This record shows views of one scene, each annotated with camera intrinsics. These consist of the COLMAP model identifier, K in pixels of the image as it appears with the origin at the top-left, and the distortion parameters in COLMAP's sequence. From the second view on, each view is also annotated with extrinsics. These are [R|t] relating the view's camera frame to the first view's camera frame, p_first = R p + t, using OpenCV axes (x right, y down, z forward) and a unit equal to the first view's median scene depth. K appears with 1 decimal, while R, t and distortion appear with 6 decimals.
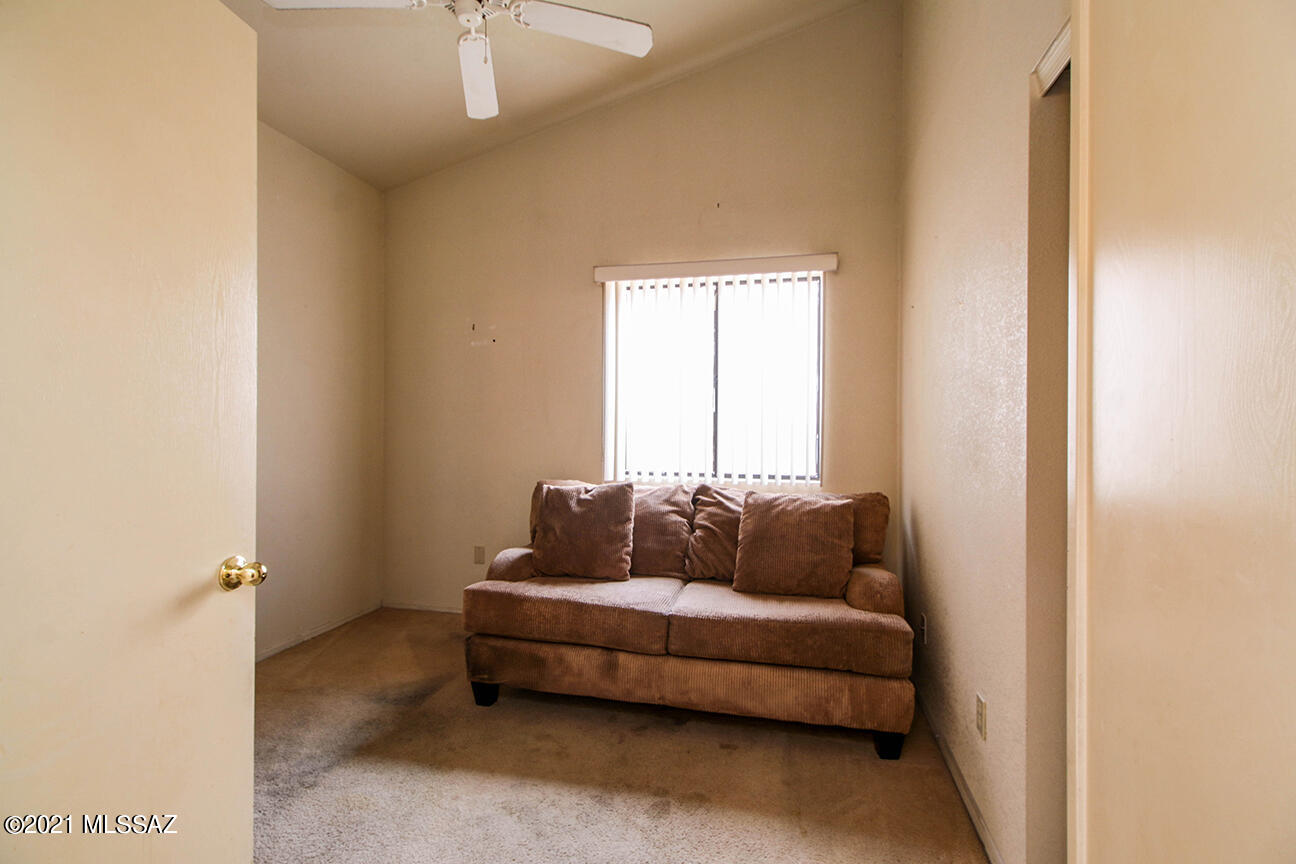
lens RADIAL K [[594.1, 0, 648.5], [0, 594.1, 427.7], [0, 0, 1]] dist [0.028339, -0.014843]
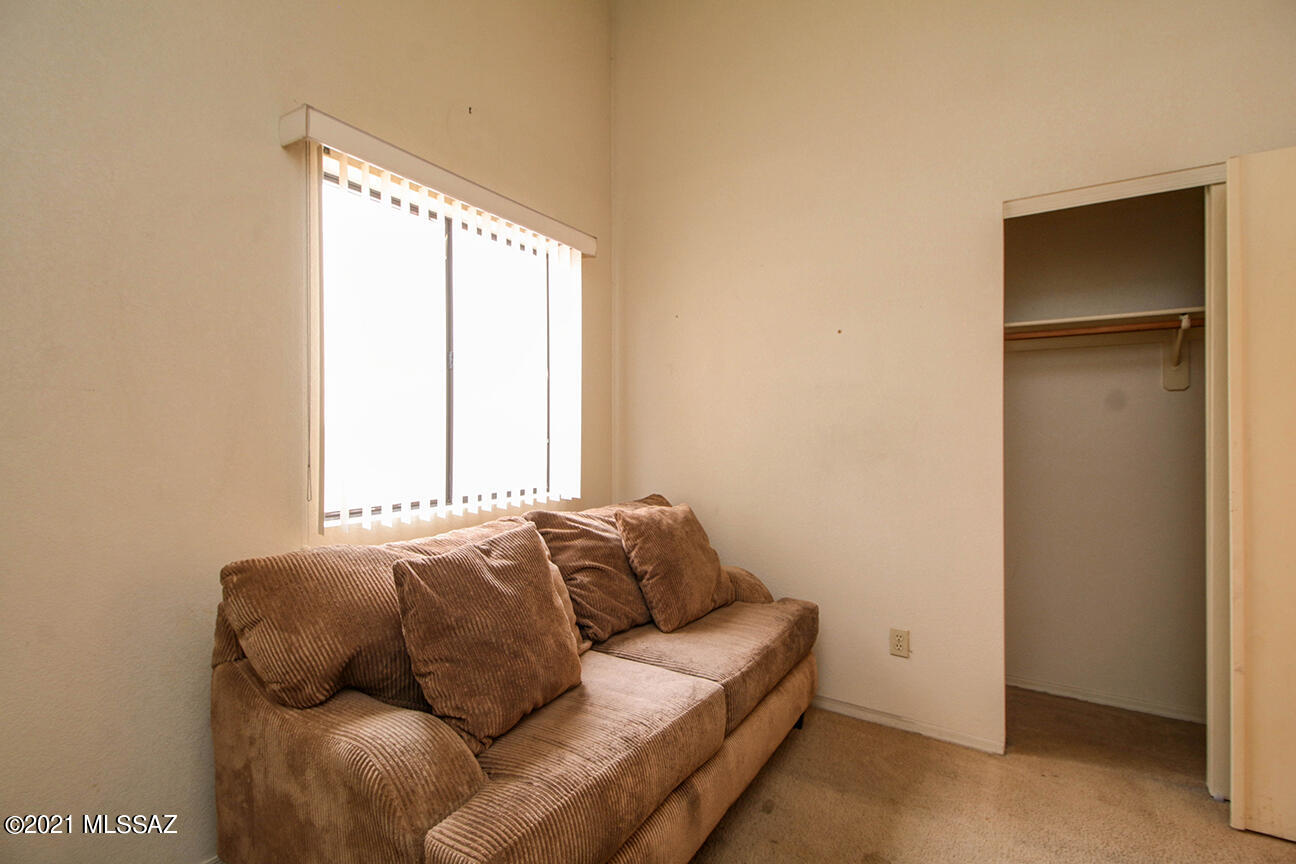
lens RADIAL K [[594.1, 0, 648.5], [0, 594.1, 427.7], [0, 0, 1]] dist [0.028339, -0.014843]
pose [[0.317179, -0.002961, 0.948361, -0.512225], [0.002877, 0.999994, 0.002160, -0.005356], [-0.948361, 0.002043, 0.317185, 0.626782]]
